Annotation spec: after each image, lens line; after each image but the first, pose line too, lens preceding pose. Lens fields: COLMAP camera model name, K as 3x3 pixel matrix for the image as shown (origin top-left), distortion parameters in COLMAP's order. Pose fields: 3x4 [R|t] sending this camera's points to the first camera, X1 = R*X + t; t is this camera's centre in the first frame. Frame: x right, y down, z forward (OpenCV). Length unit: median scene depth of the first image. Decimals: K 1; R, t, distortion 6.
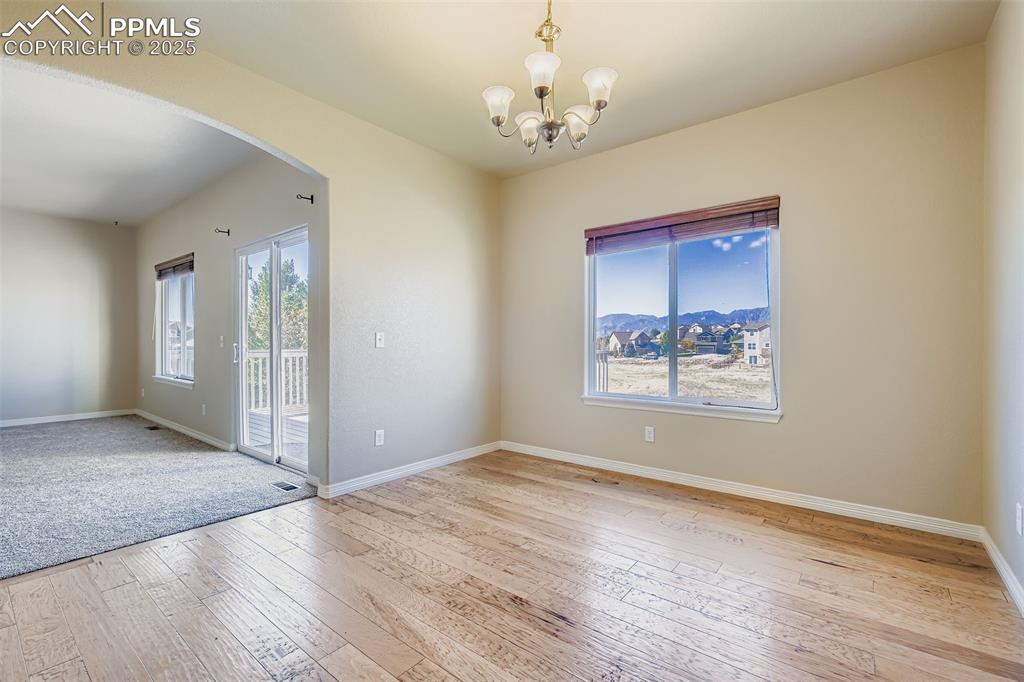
lens RADIAL K [[451.1, 0, 507.0], [0, 451.1, 341.8], [0, 0, 1]] dist [-0.002069, -0.000444]
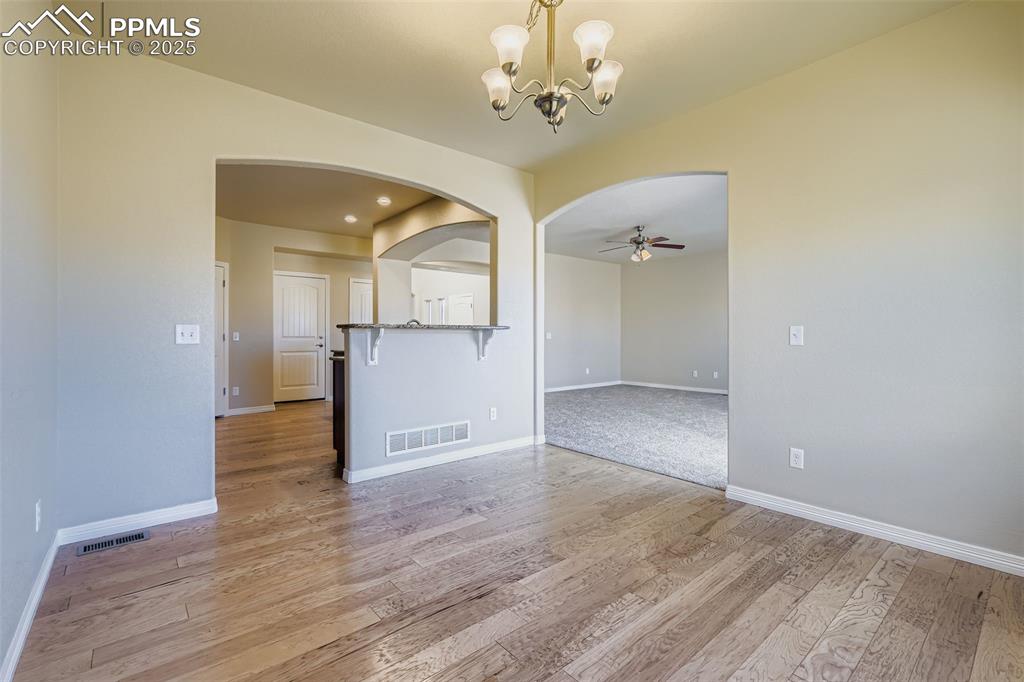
lens RADIAL K [[451.1, 0, 508.8], [0, 451.1, 336.7], [0, 0, 1]] dist [-0.002069, -0.000444]
pose [[-0.184362, 0.000141, -0.982858, 0.702153], [-0.002627, 0.999996, 0.000636, -0.001491], [0.982855, 0.002699, -0.184361, 0.763808]]
